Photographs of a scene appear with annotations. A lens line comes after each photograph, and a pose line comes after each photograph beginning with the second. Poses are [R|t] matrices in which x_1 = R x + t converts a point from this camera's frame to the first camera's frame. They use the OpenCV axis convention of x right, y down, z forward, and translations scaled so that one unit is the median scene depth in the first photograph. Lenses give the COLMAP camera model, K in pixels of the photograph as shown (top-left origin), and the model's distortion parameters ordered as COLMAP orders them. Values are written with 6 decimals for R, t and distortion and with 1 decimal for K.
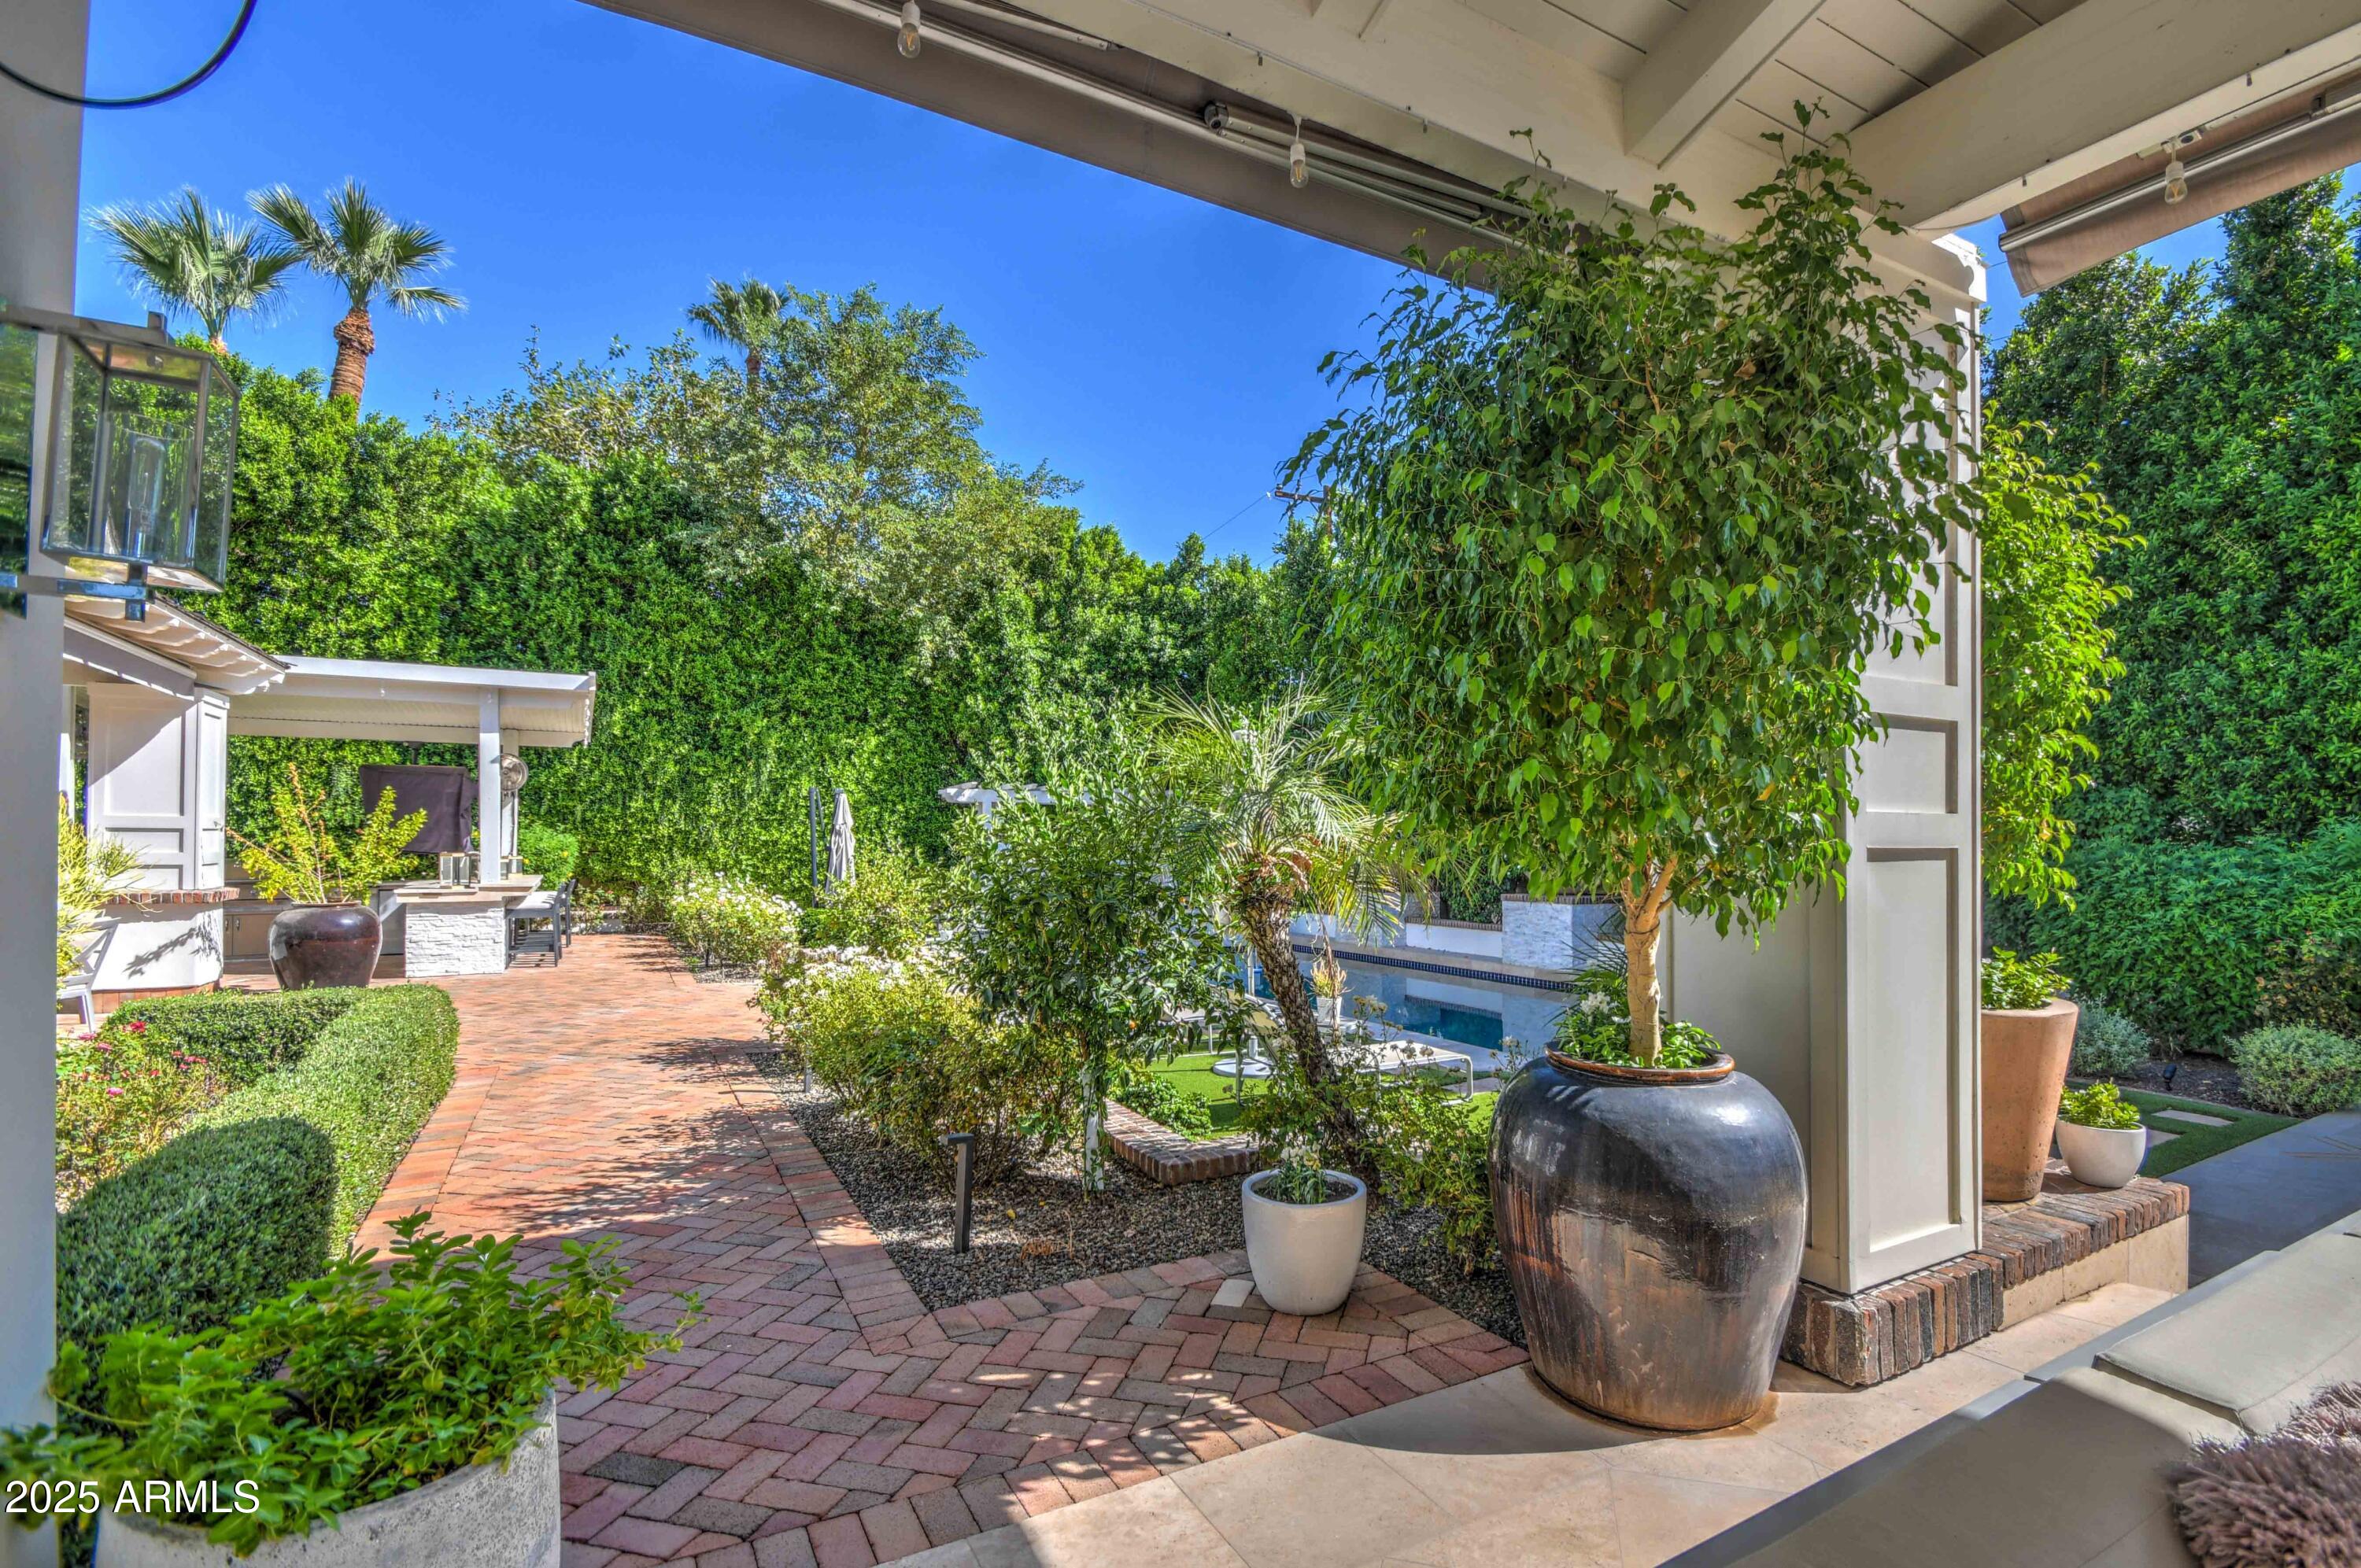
lens RADIAL K [[1071.0, 0, 1180.2], [0, 1071.0, 813.8], [0, 0, 1]] dist [-0.005719, -0.000834]
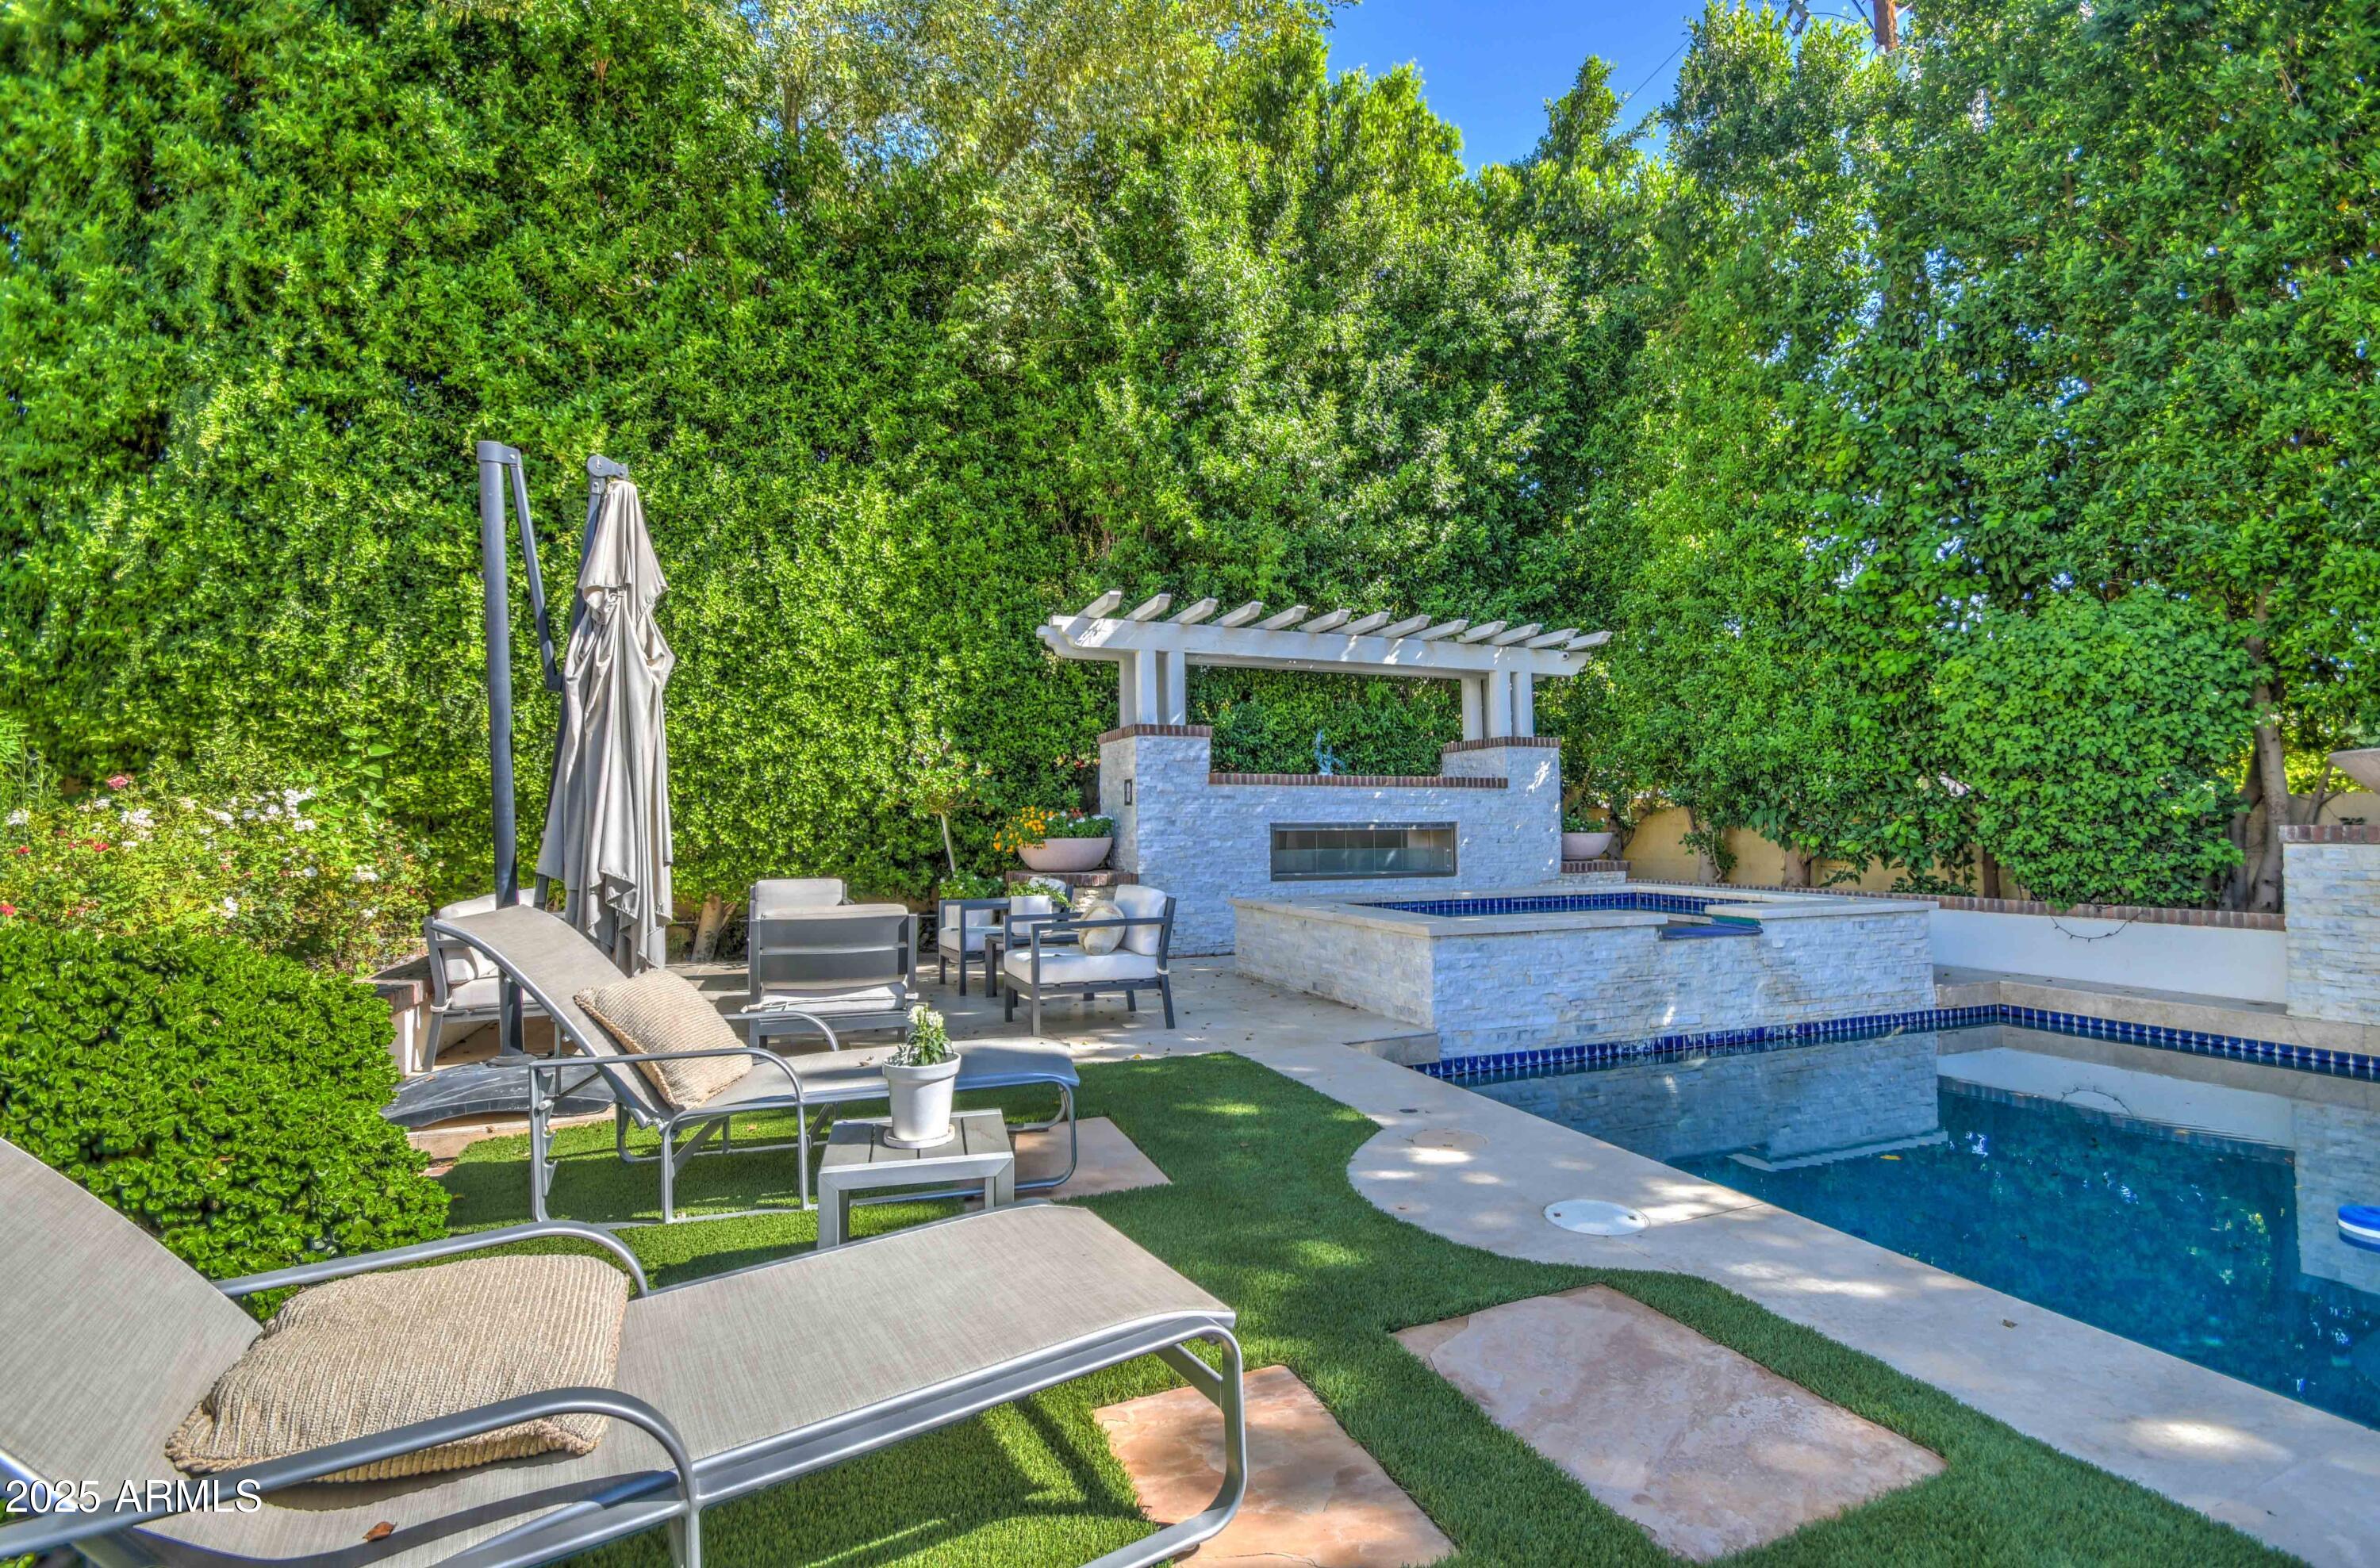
lens RADIAL K [[1064.8, 0, 1190.0], [0, 1064.8, 784.0], [0, 0, 1]] dist [-0.035702, -0.000143]
pose [[0.993122, -0.009588, -0.116691, -0.116550], [0.009444, 0.999954, -0.001789, 0.044949], [0.116703, 0.000674, 0.993167, 0.594325]]
